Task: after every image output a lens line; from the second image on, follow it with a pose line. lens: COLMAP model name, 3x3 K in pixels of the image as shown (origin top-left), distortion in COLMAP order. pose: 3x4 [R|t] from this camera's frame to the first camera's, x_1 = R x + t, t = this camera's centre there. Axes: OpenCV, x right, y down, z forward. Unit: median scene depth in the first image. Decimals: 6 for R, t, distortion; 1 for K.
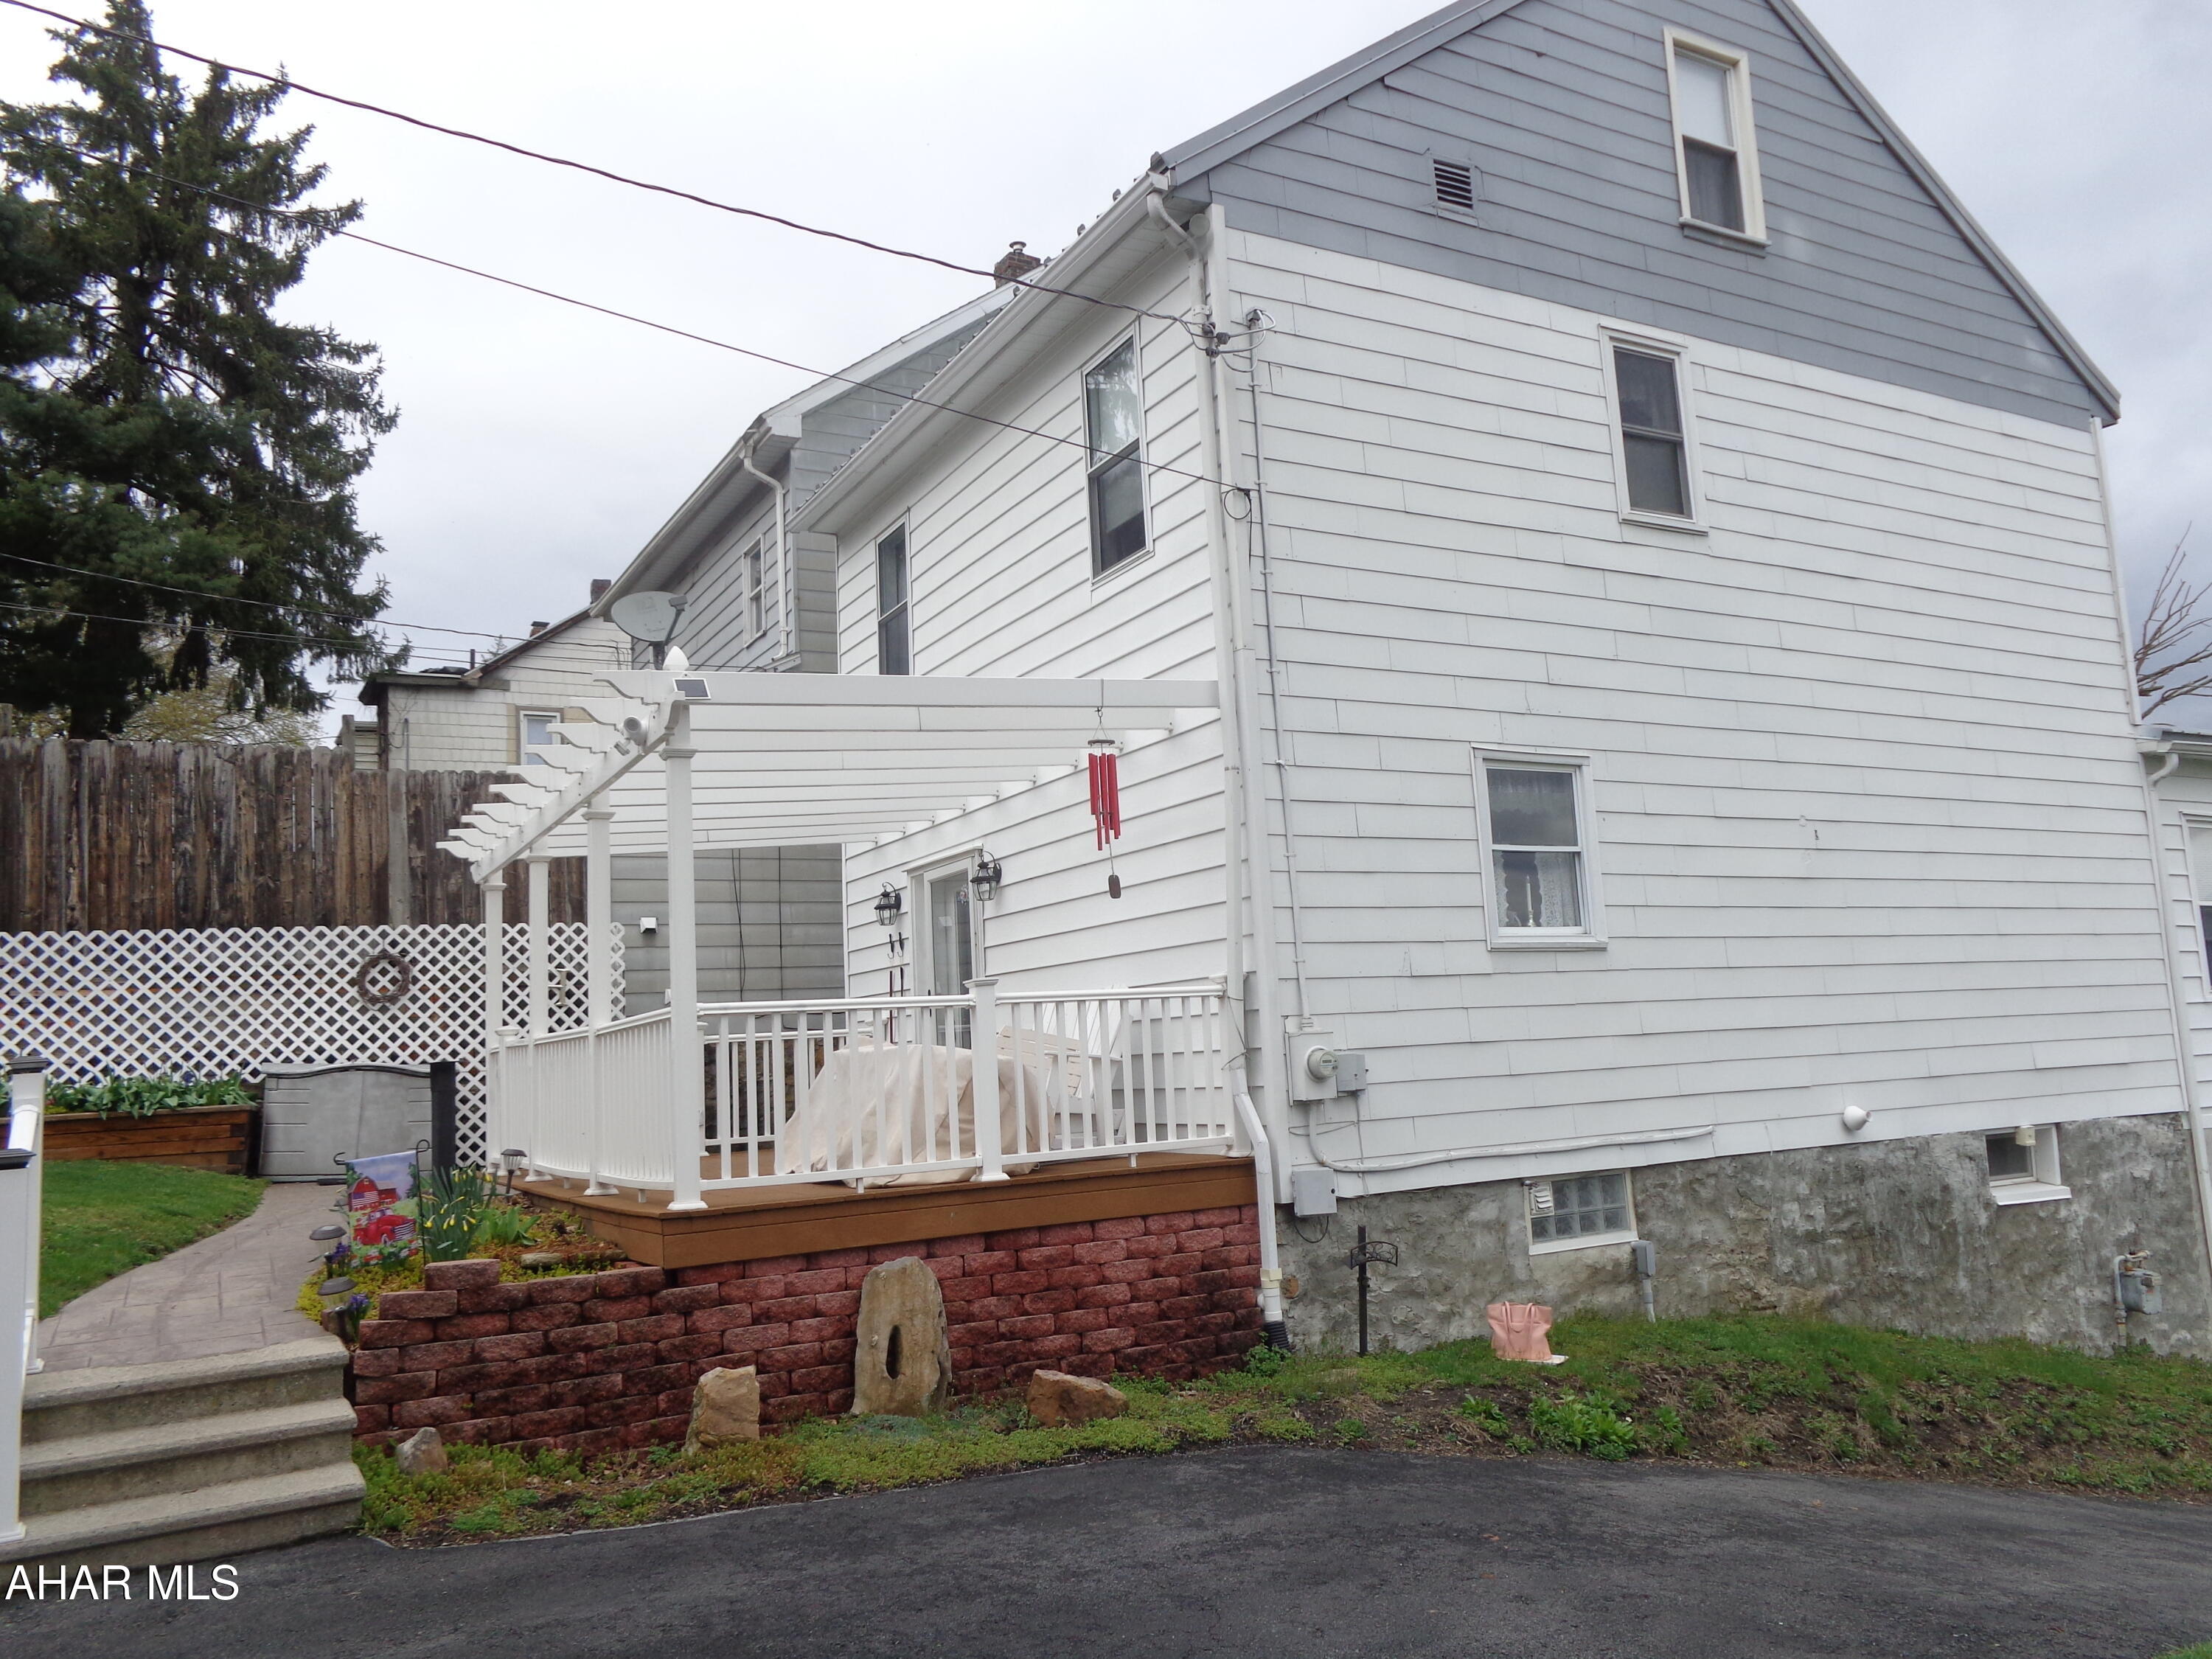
lens RADIAL K [[1680.3, 0, 1099.8], [0, 1680.3, 834.6], [0, 0, 1]] dist [0.004790, 0.011140]
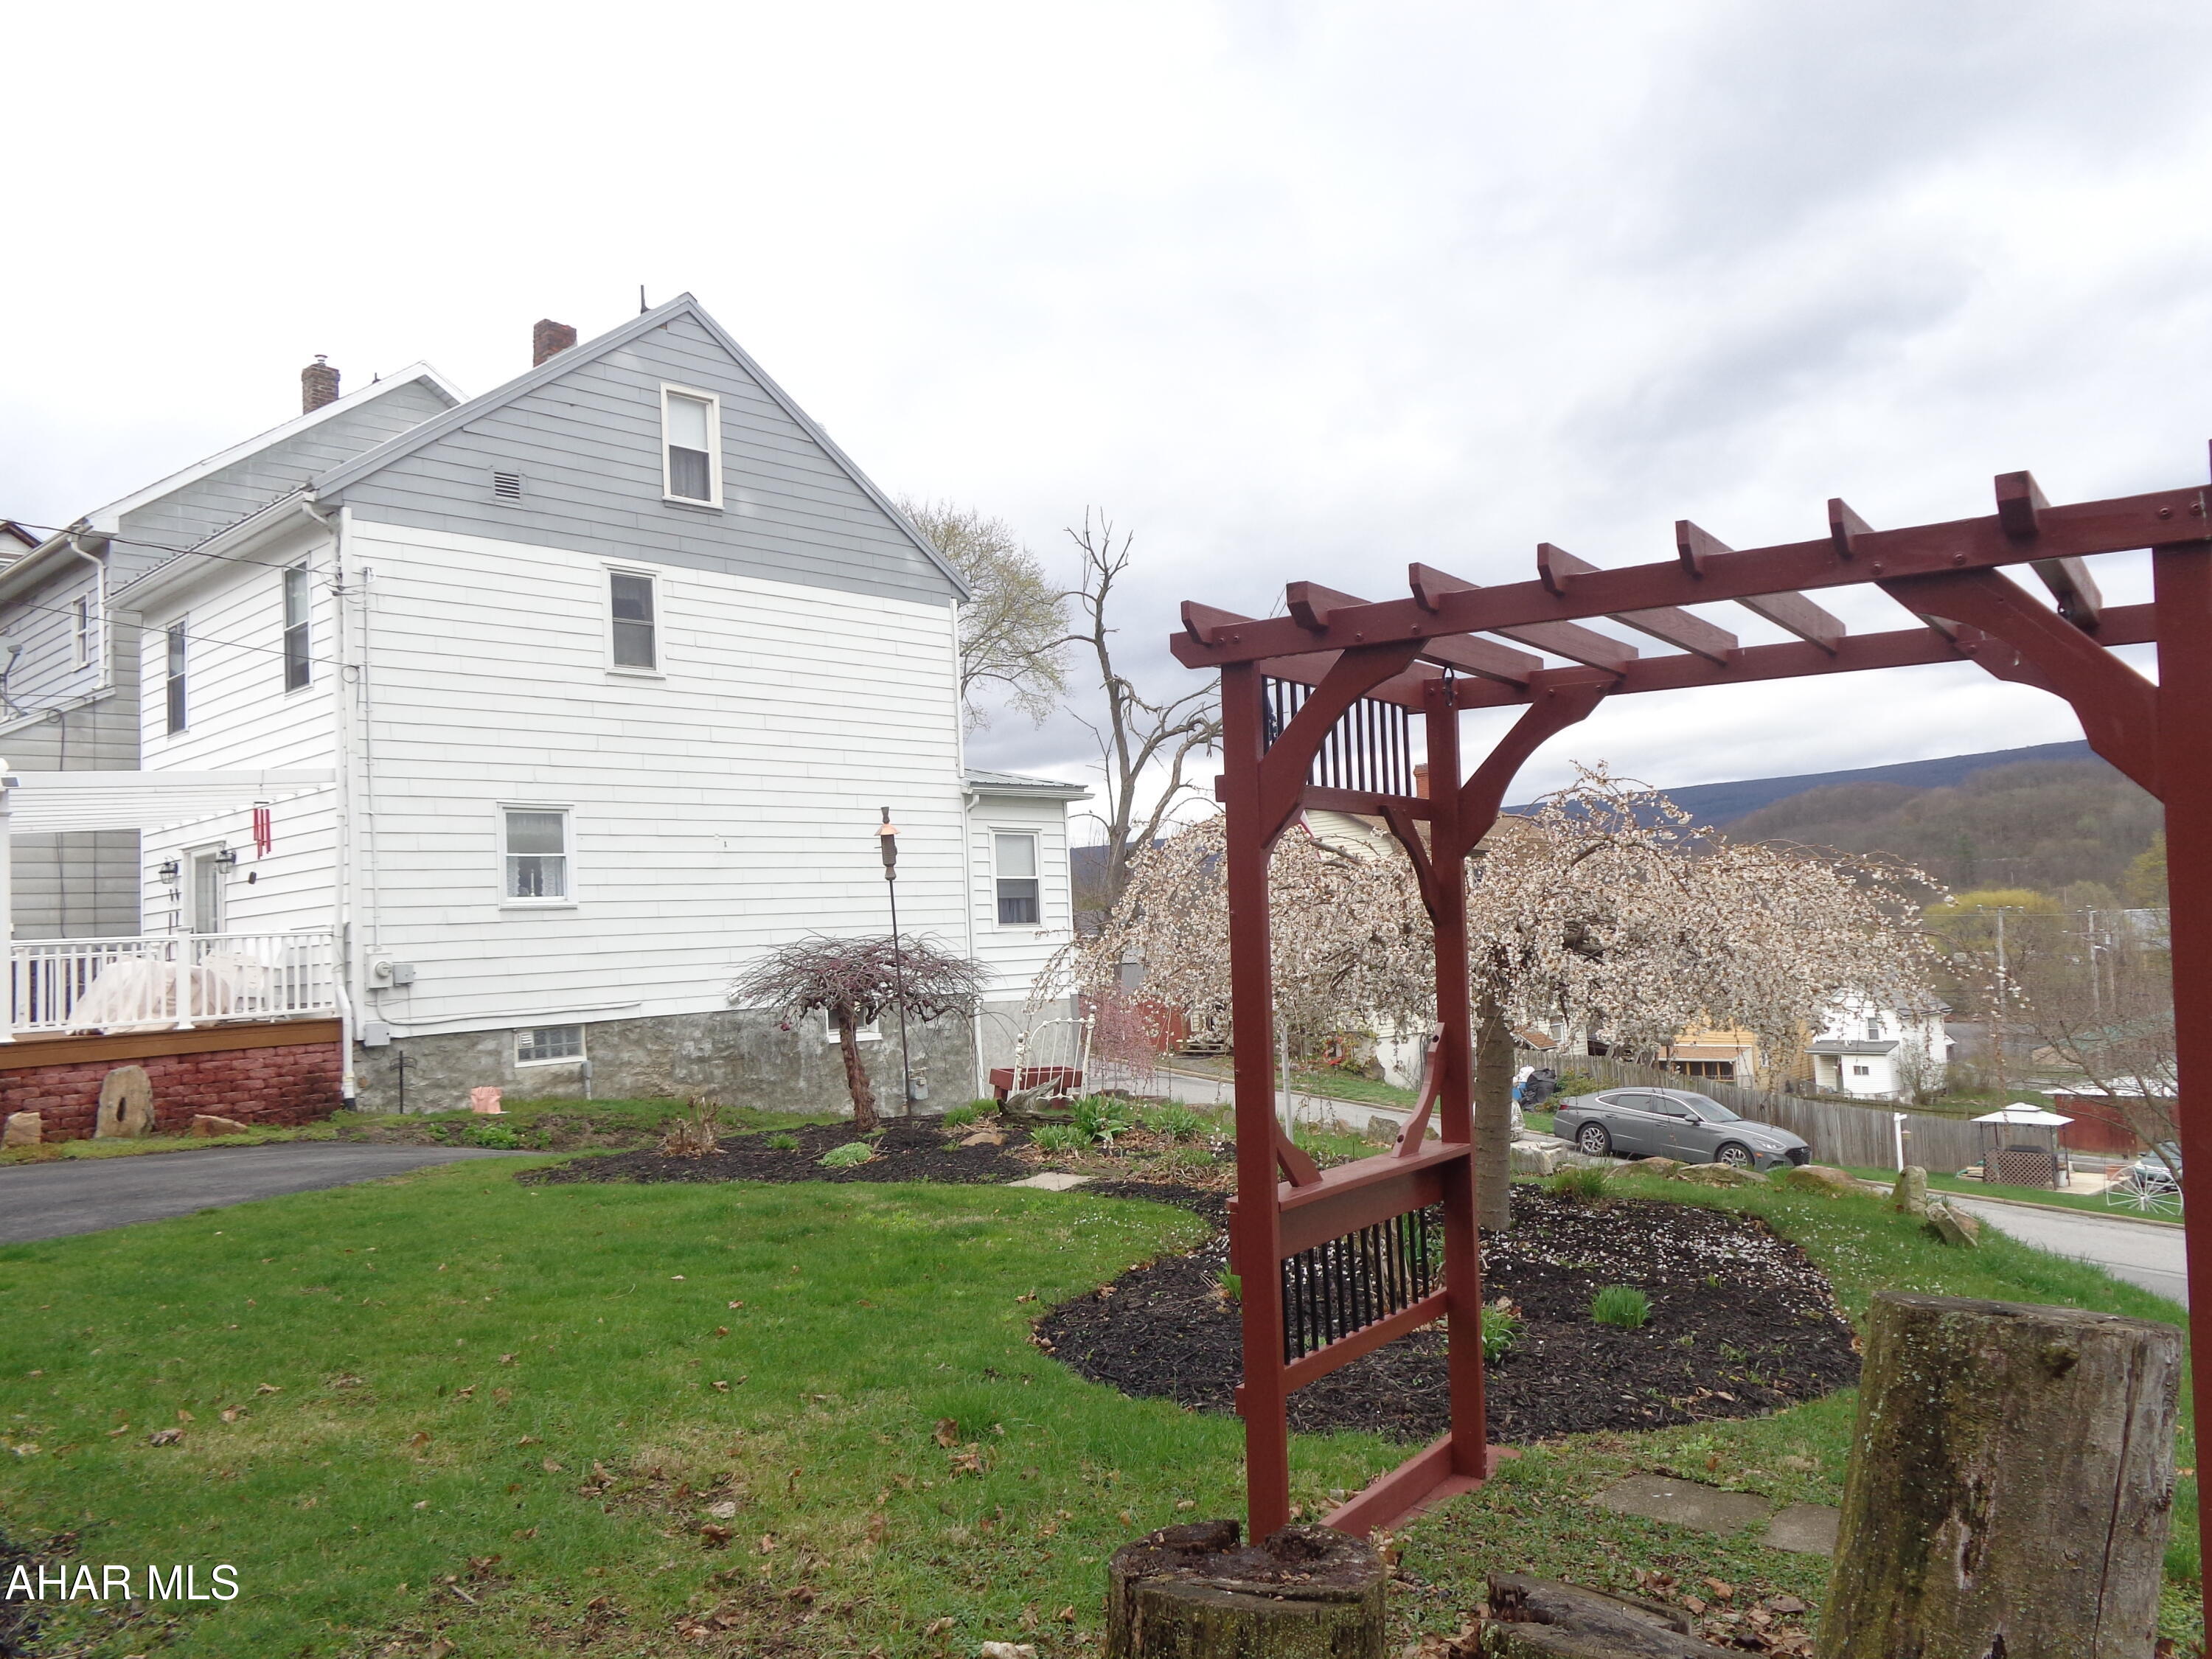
lens RADIAL K [[1680.3, 0, 1100.4], [0, 1680.3, 824.5], [0, 0, 1]] dist [0.004790, 0.011140]
pose [[0.950247, 0.019976, 0.310856, 0.262718], [-0.034106, 0.998614, 0.040084, -0.117262], [-0.309625, -0.048692, 0.949611, -0.935457]]
